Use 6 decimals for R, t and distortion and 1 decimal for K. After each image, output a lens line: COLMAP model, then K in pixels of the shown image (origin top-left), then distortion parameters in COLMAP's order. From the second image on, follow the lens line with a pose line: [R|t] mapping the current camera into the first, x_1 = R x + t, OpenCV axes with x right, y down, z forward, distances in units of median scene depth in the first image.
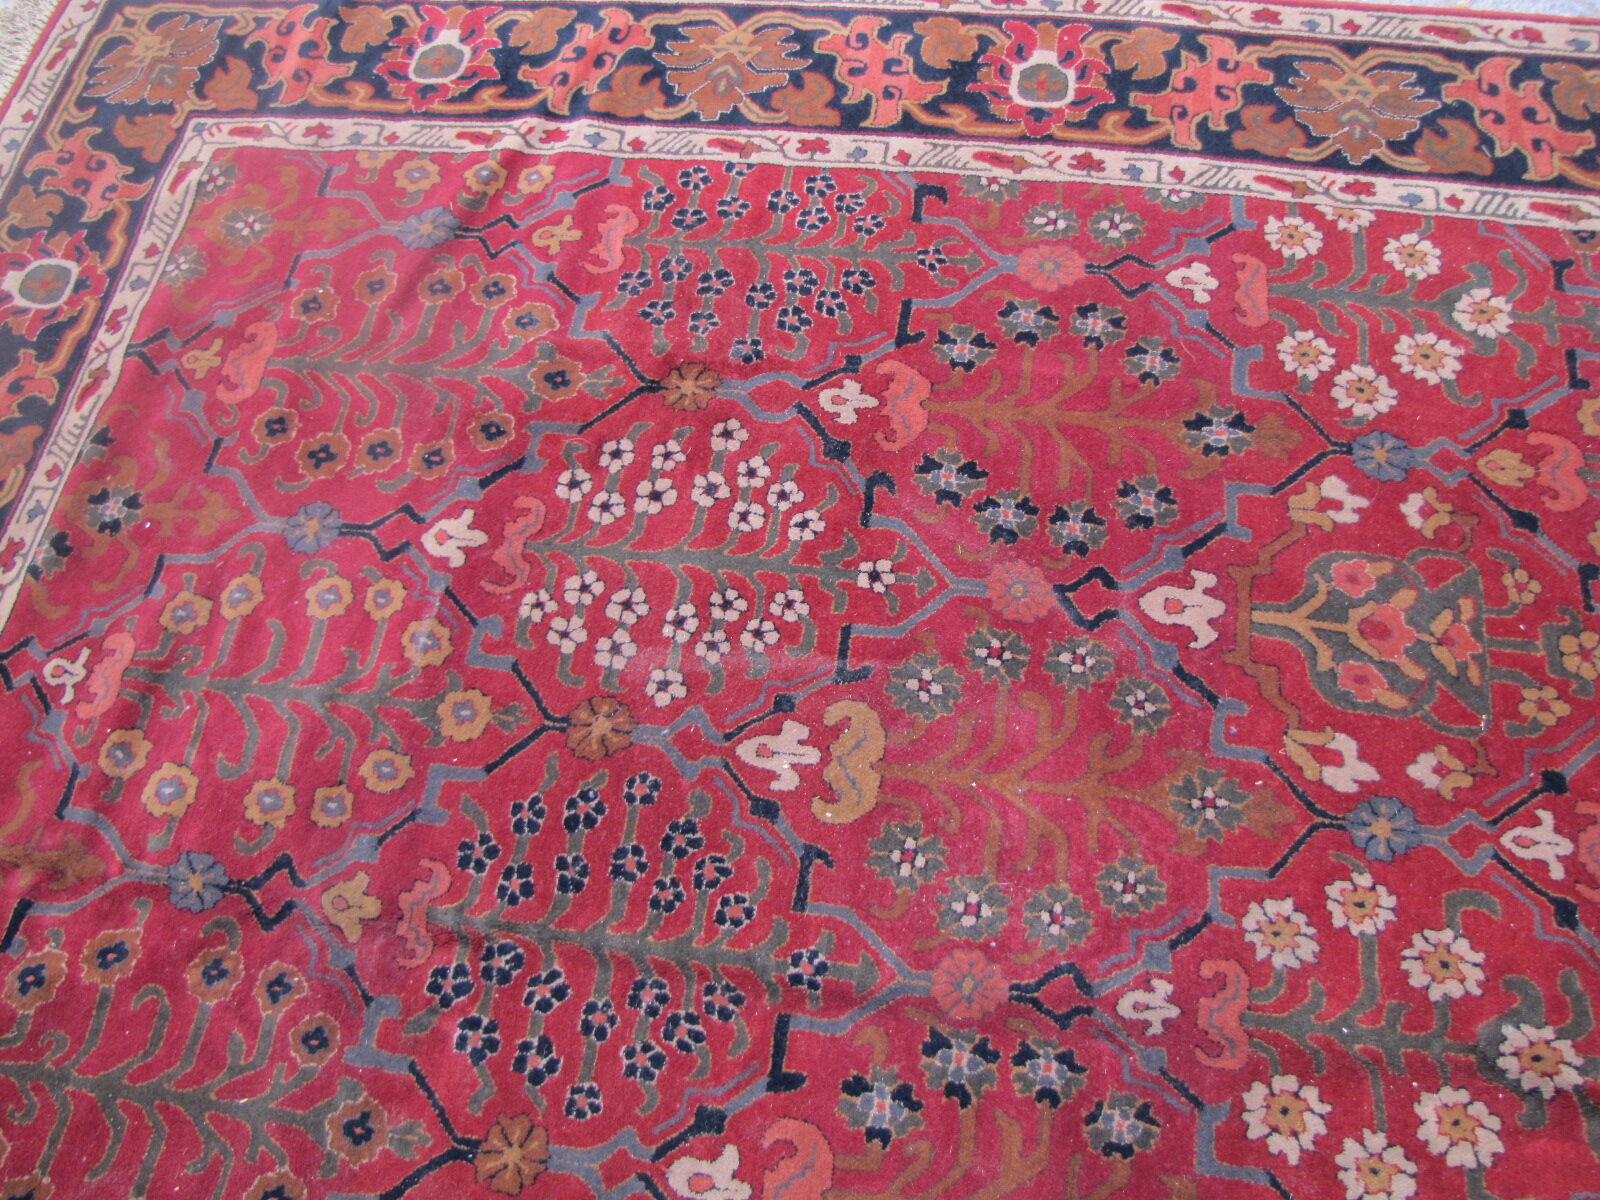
lens RADIAL K [[1336.8, 0, 819.1], [0, 1336.8, 564.9], [0, 0, 1]] dist [-0.186412, 0.165185]
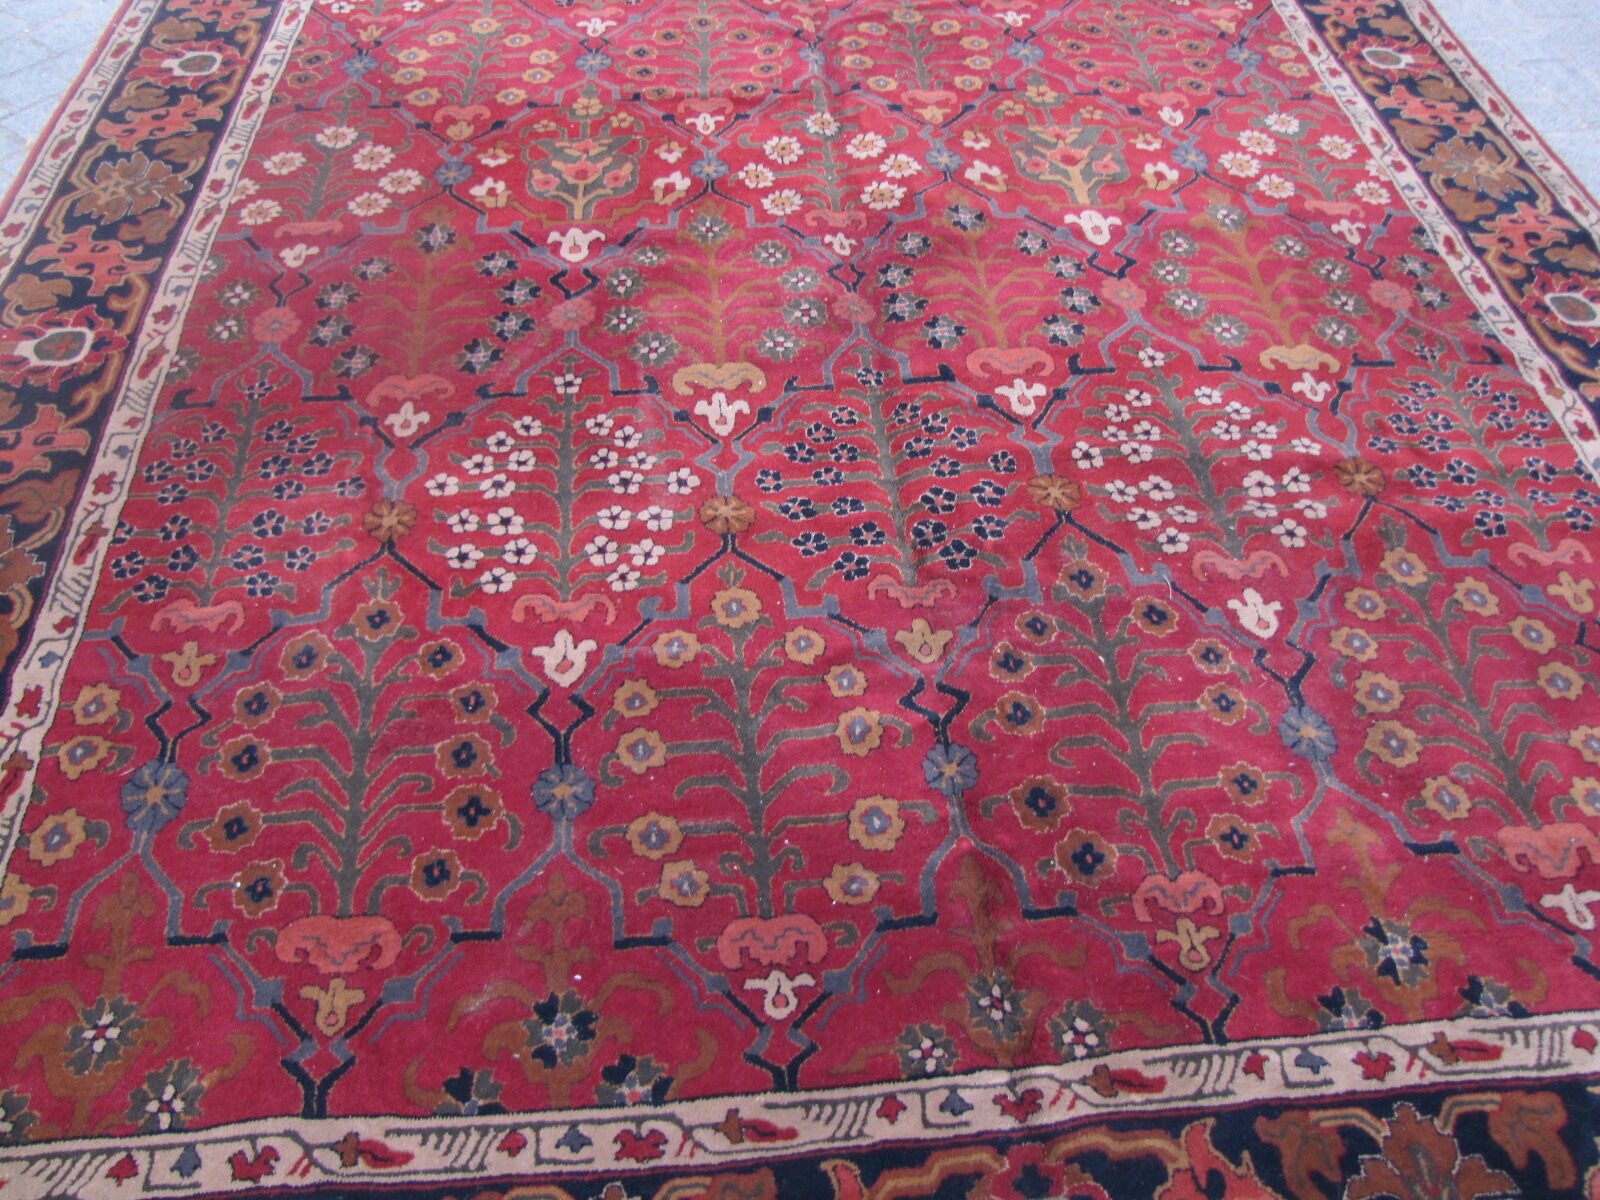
lens RADIAL K [[1352.4, 0, 813.8], [0, 1352.4, 551.8], [0, 0, 1]] dist [-0.187862, 0.165031]
pose [[-0.241161, -0.680925, 0.691508, -1.064649], [0.860261, 0.179827, 0.477088, -0.392239], [-0.449213, 0.709932, 0.542406, 0.318306]]
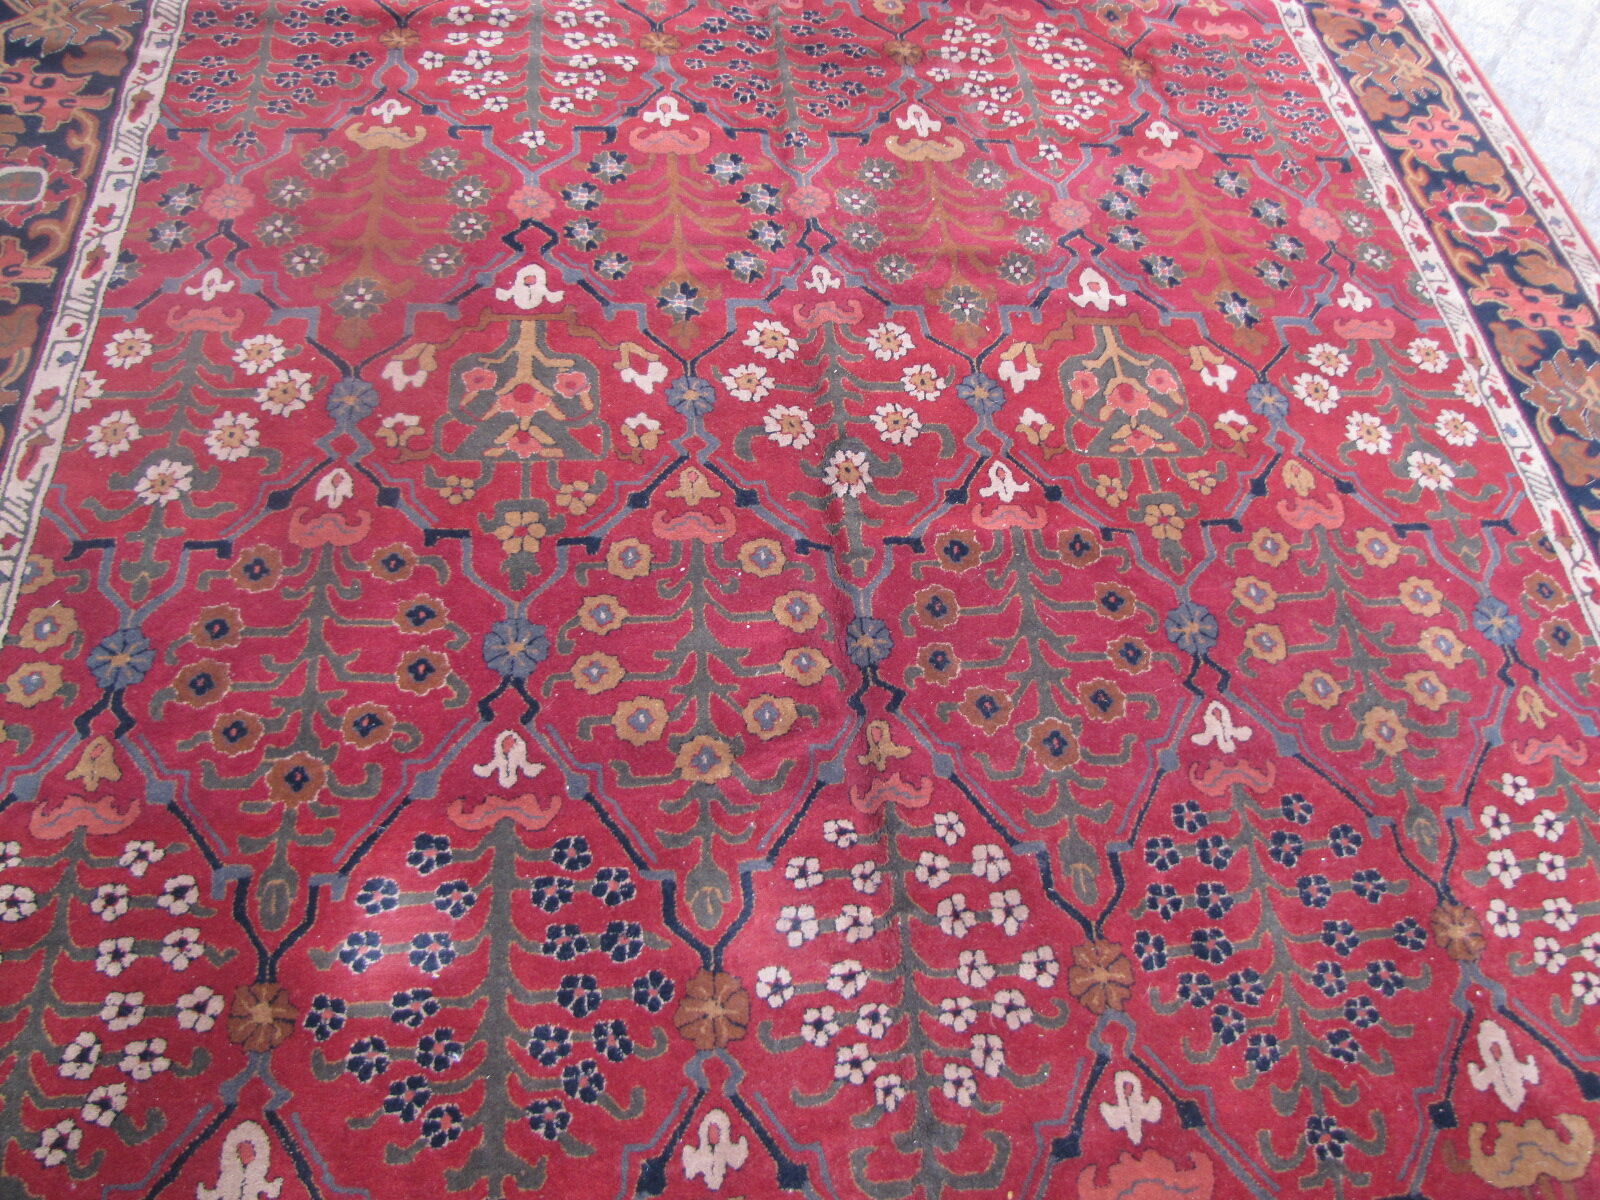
lens RADIAL K [[1336.8, 0, 819.1], [0, 1336.8, 564.9], [0, 0, 1]] dist [-0.186412, 0.165185]
pose [[0.243542, 0.851067, -0.465158, 1.128548], [-0.919341, 0.355379, 0.168873, 0.173547], [0.309030, 0.386511, 0.868971, -0.215587]]
